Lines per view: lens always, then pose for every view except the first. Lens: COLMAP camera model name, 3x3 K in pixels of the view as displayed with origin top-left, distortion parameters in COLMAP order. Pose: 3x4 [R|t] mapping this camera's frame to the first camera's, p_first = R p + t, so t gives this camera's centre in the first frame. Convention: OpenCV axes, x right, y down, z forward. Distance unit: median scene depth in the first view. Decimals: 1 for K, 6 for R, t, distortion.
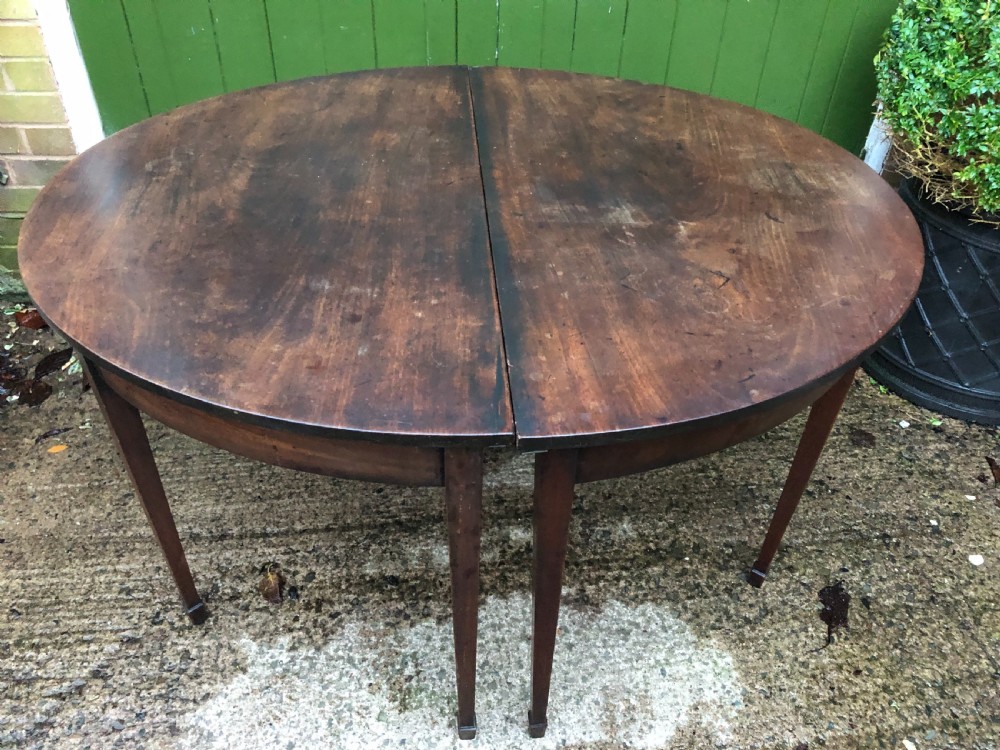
lens RADIAL K [[817.1, 0, 508.4], [0, 817.1, 361.0], [0, 0, 1]] dist [0.007141, 0.014332]
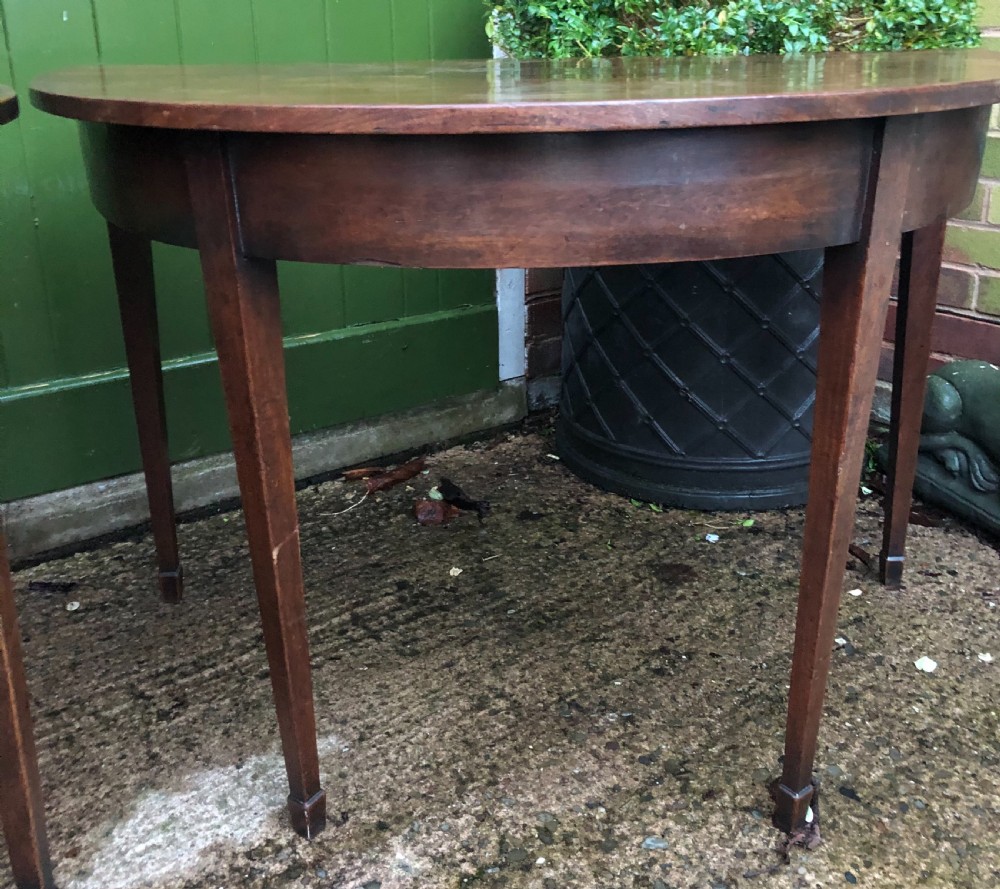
lens RADIAL K [[1087.5, 0, 497.0], [0, 1087.5, 393.1], [0, 0, 1]] dist [0.015838, 0.000000]
pose [[0.850499, -0.223678, 0.476045, -0.053881], [0.361287, 0.906209, -0.219676, 0.122387], [-0.382260, 0.358823, 0.851542, 0.354096]]
